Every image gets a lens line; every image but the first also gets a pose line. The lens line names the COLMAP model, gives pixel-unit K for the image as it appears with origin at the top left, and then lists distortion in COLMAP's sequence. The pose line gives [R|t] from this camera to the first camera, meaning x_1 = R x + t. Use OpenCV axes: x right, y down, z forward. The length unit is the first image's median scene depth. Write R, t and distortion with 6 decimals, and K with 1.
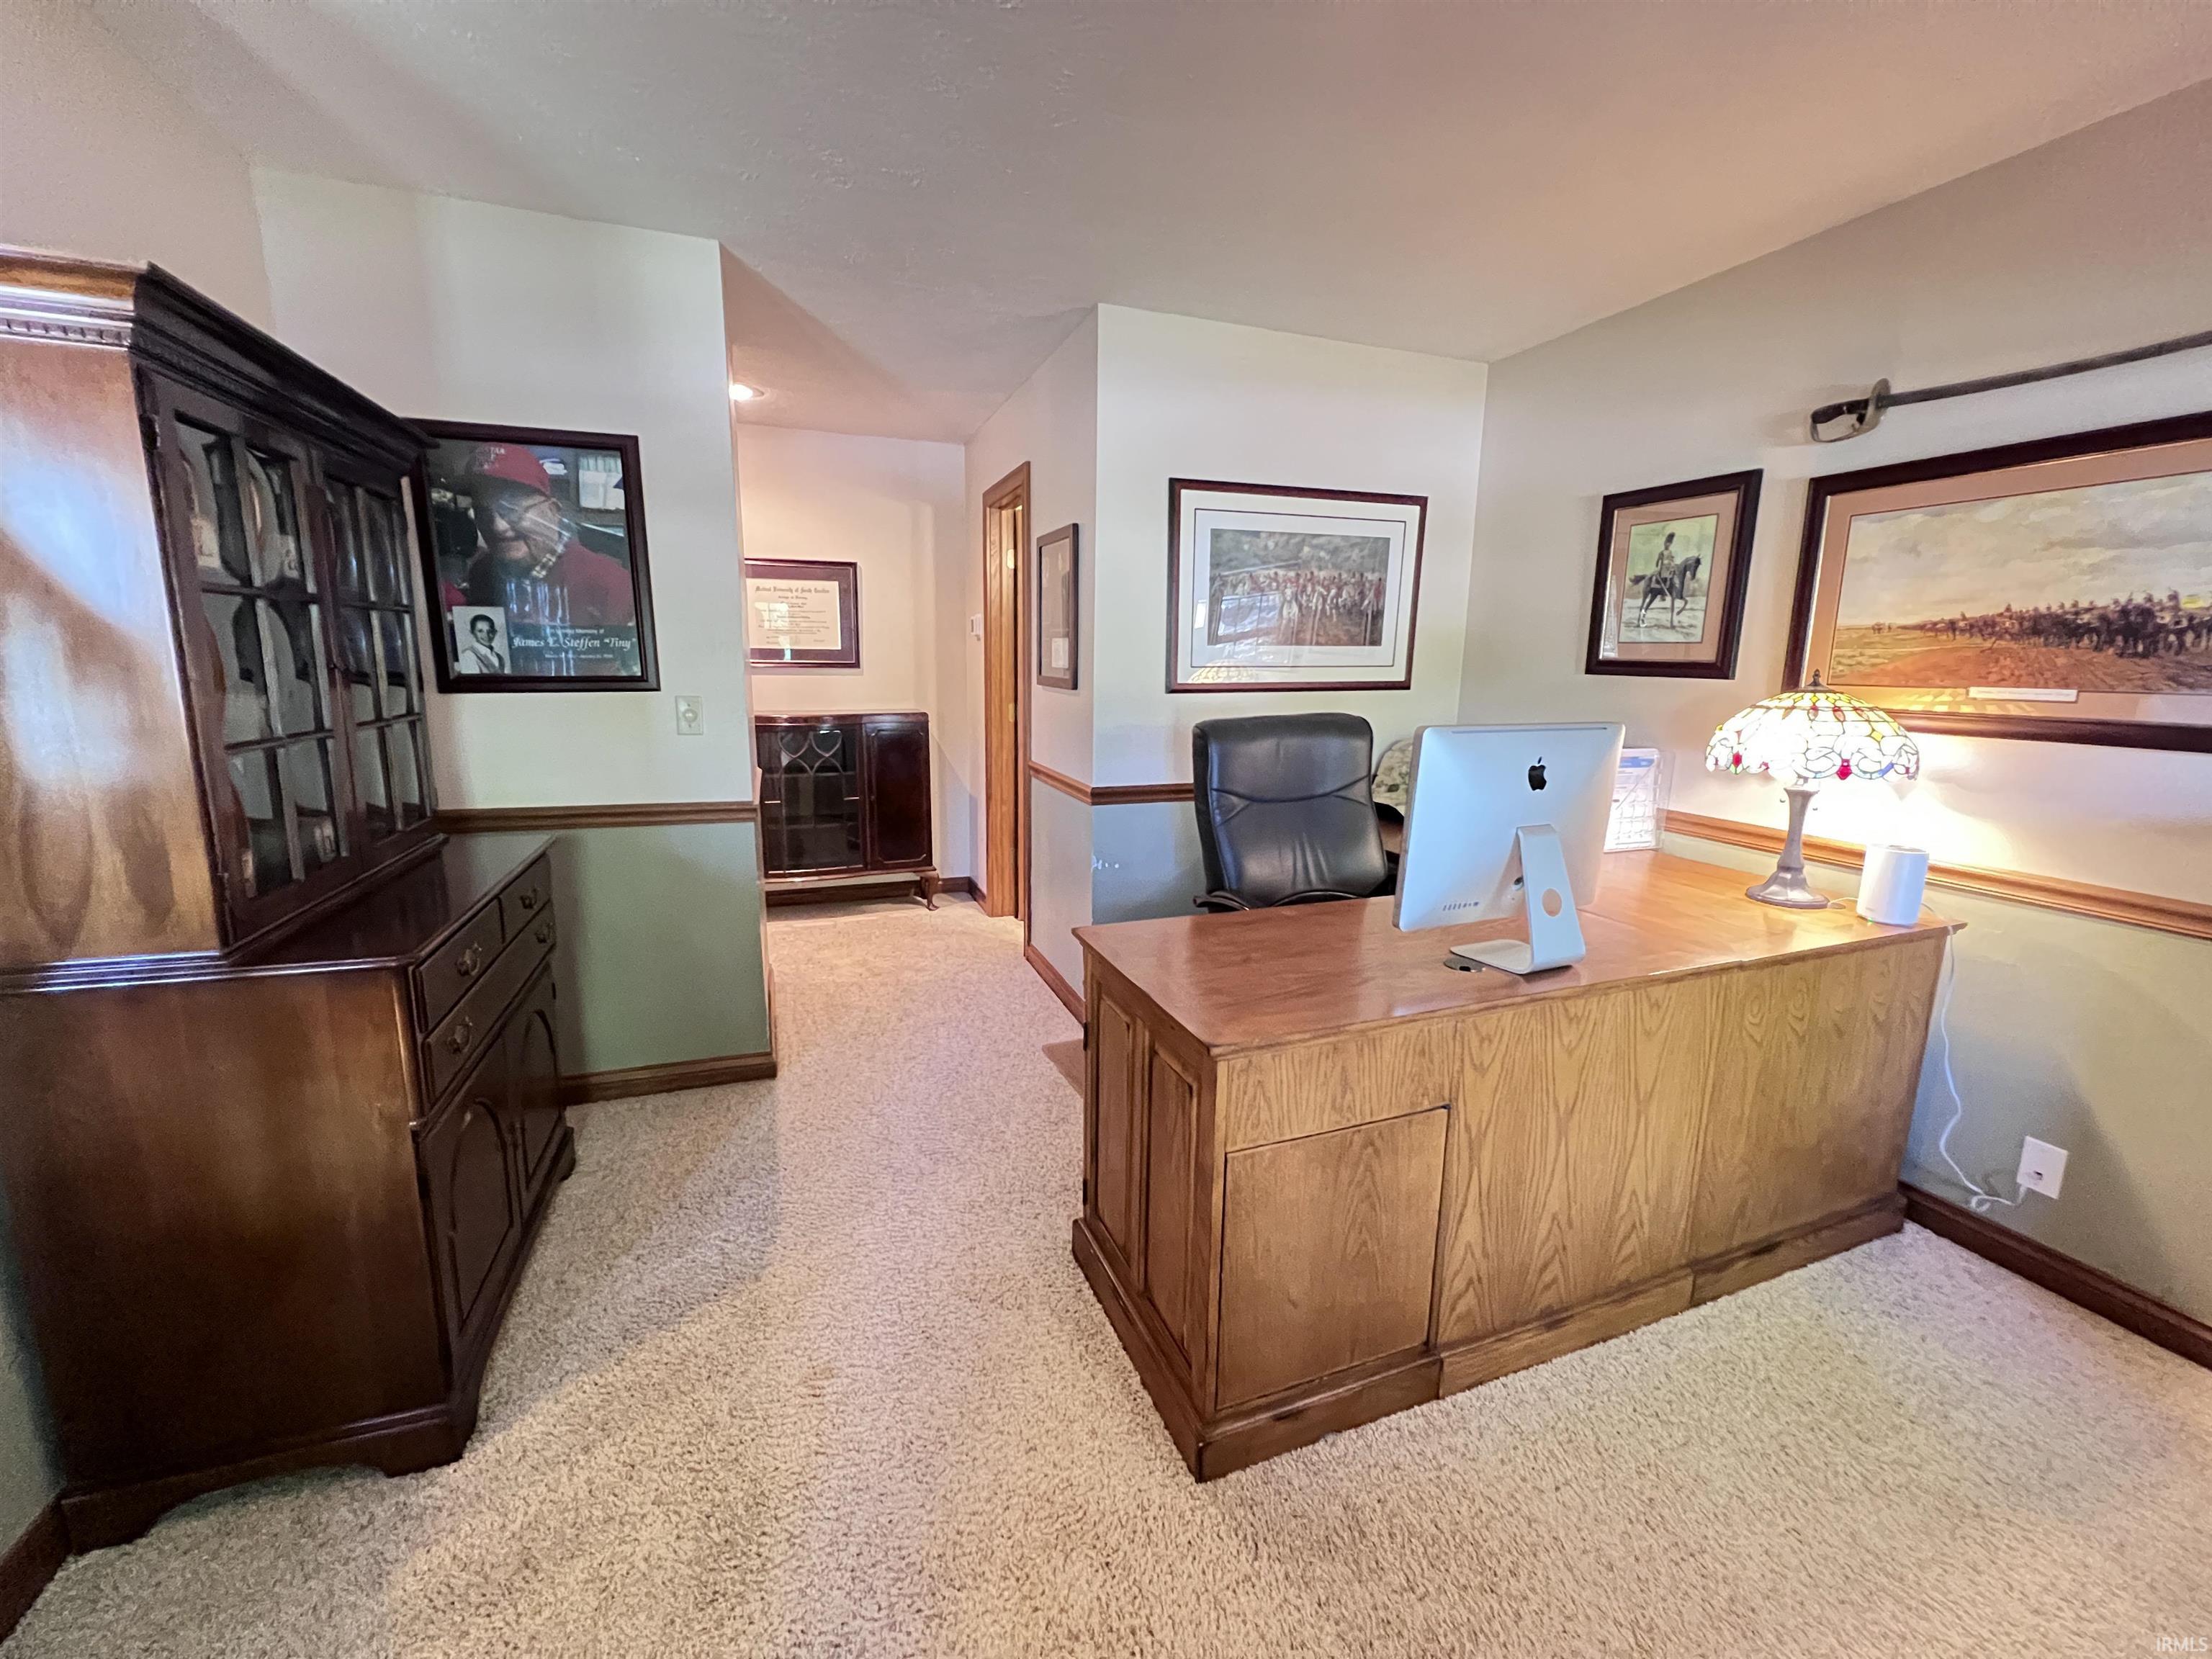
lens RADIAL K [[885.9, 0, 1100.0], [0, 885.9, 822.0], [0, 0, 1]] dist [-0.002879, 0.000006]
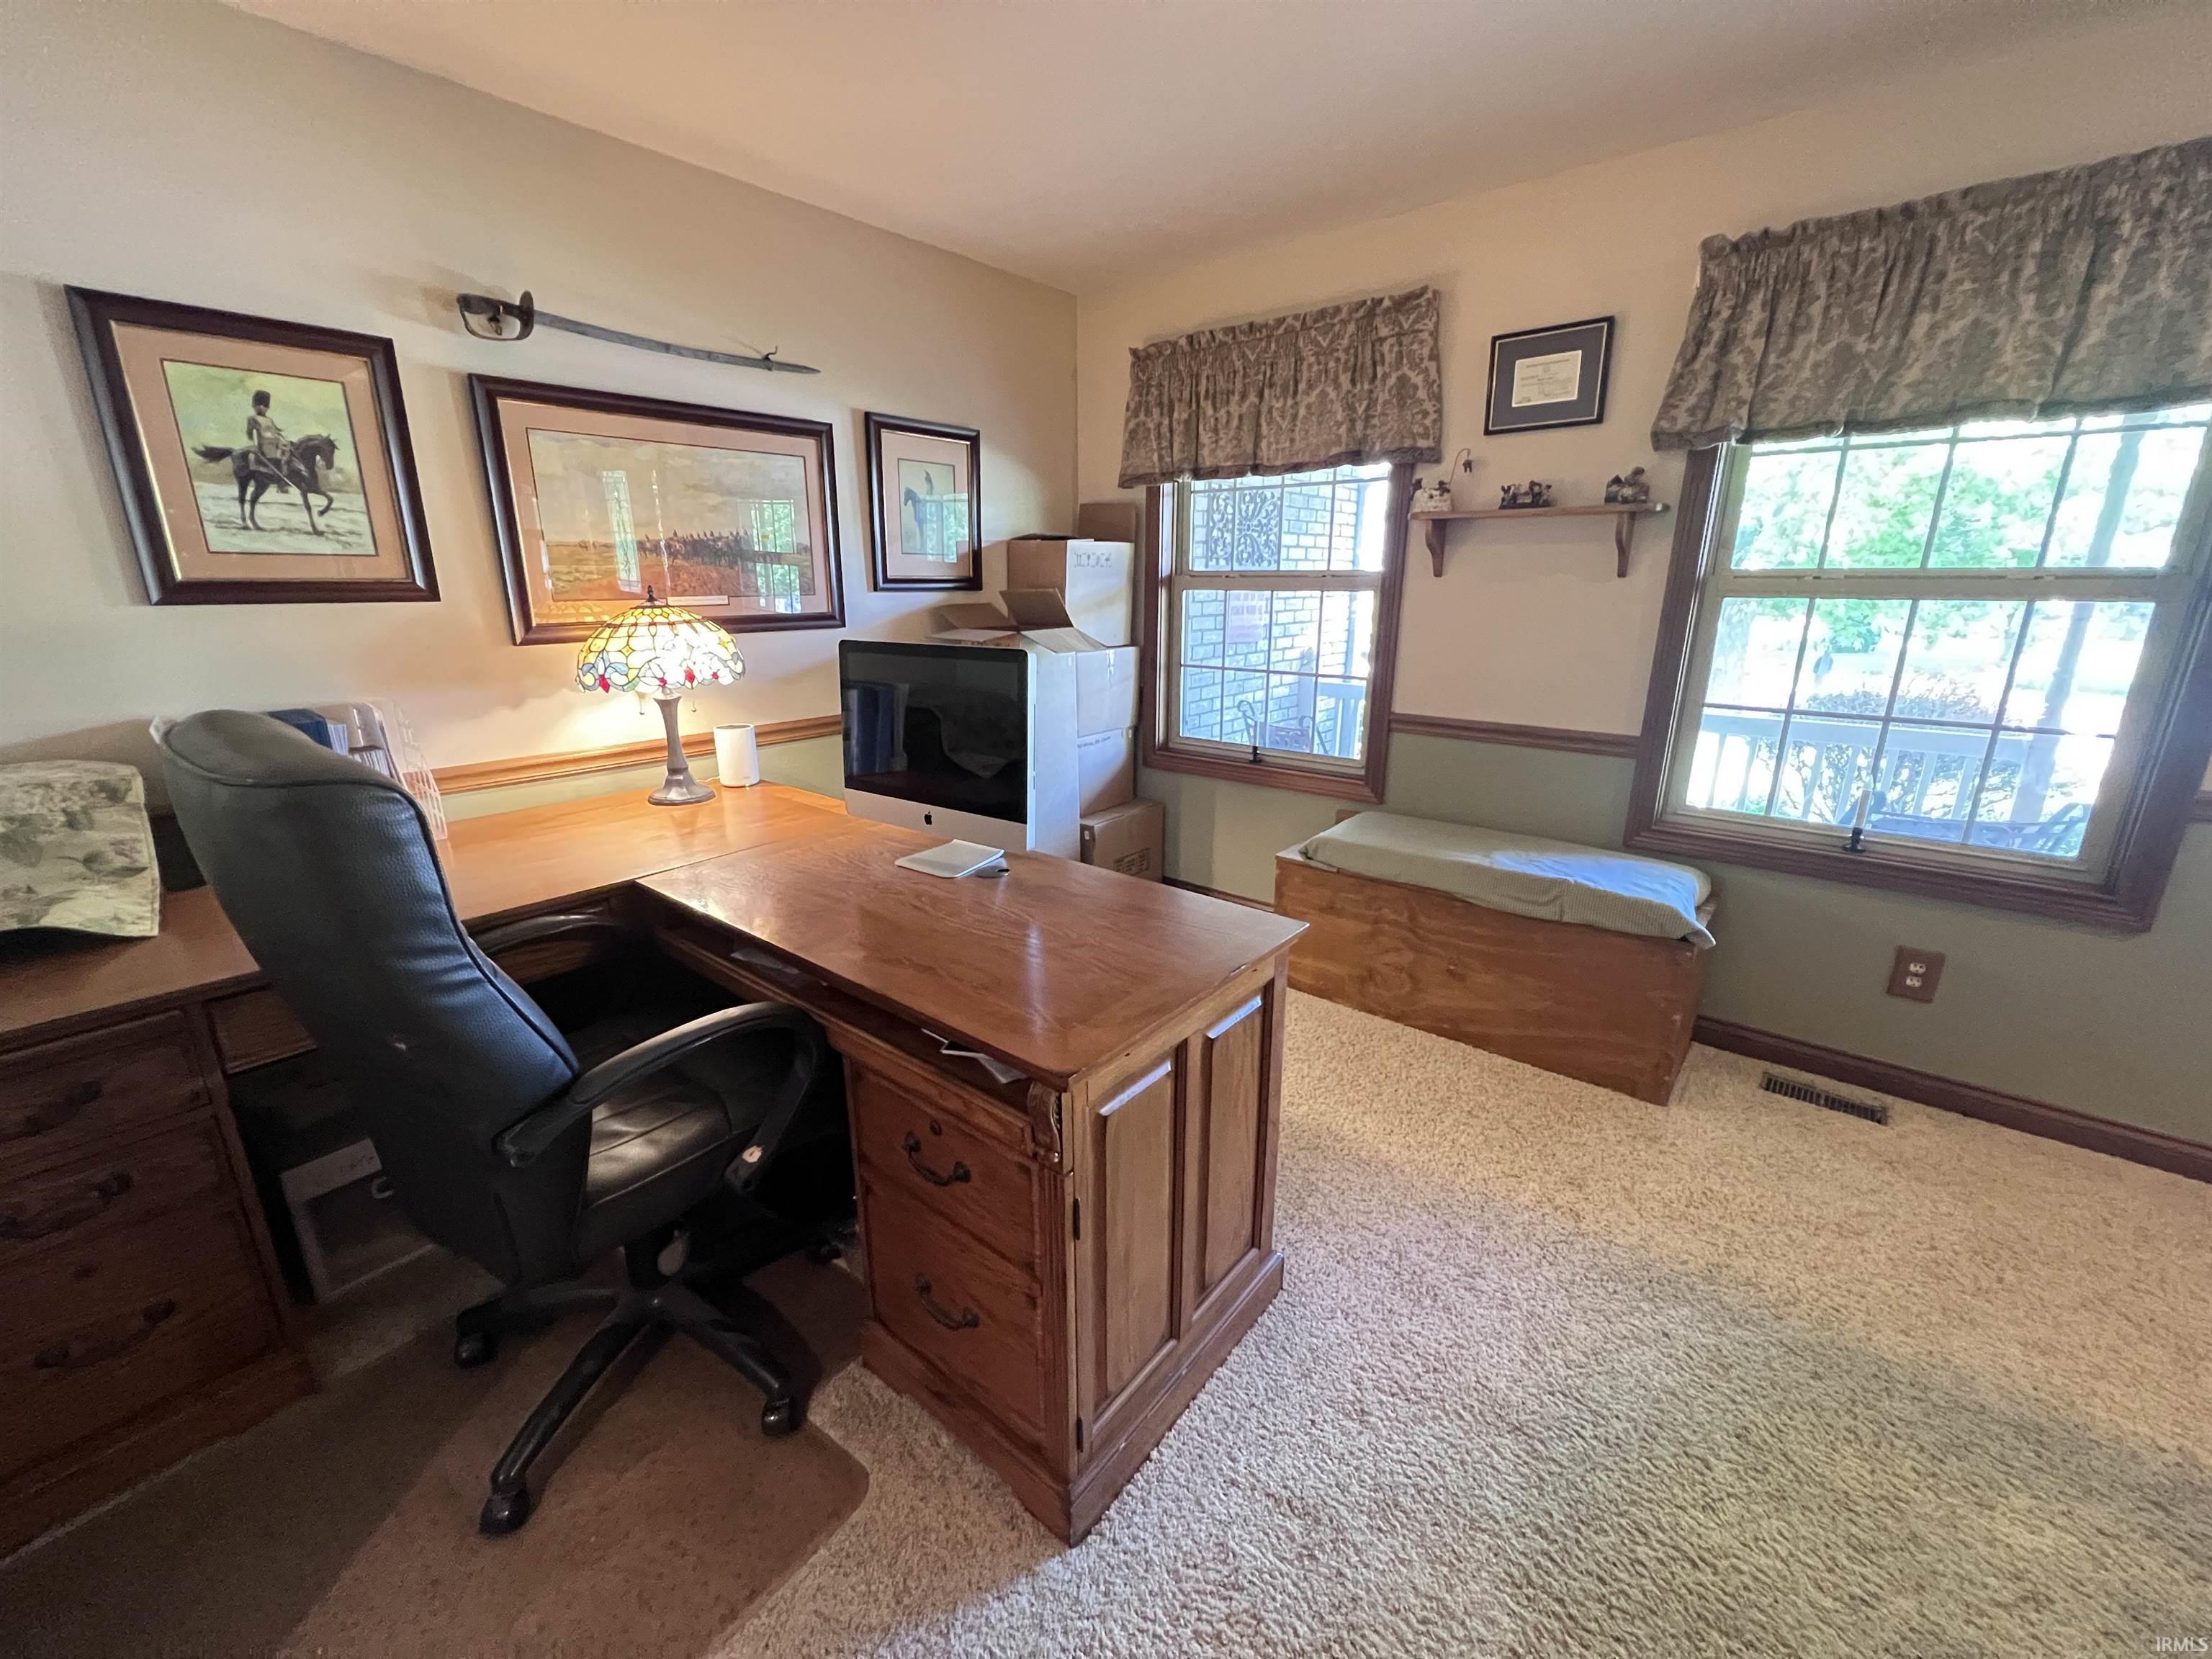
lens RADIAL K [[885.9, 0, 1093.6], [0, 885.9, 815.8], [0, 0, 1]] dist [-0.002879, 0.000006]
pose [[-0.495030, -0.242888, 0.834237, -0.392475], [0.153346, 0.920639, 0.359038, -0.203057], [-0.855237, 0.305661, -0.418498, 0.996708]]
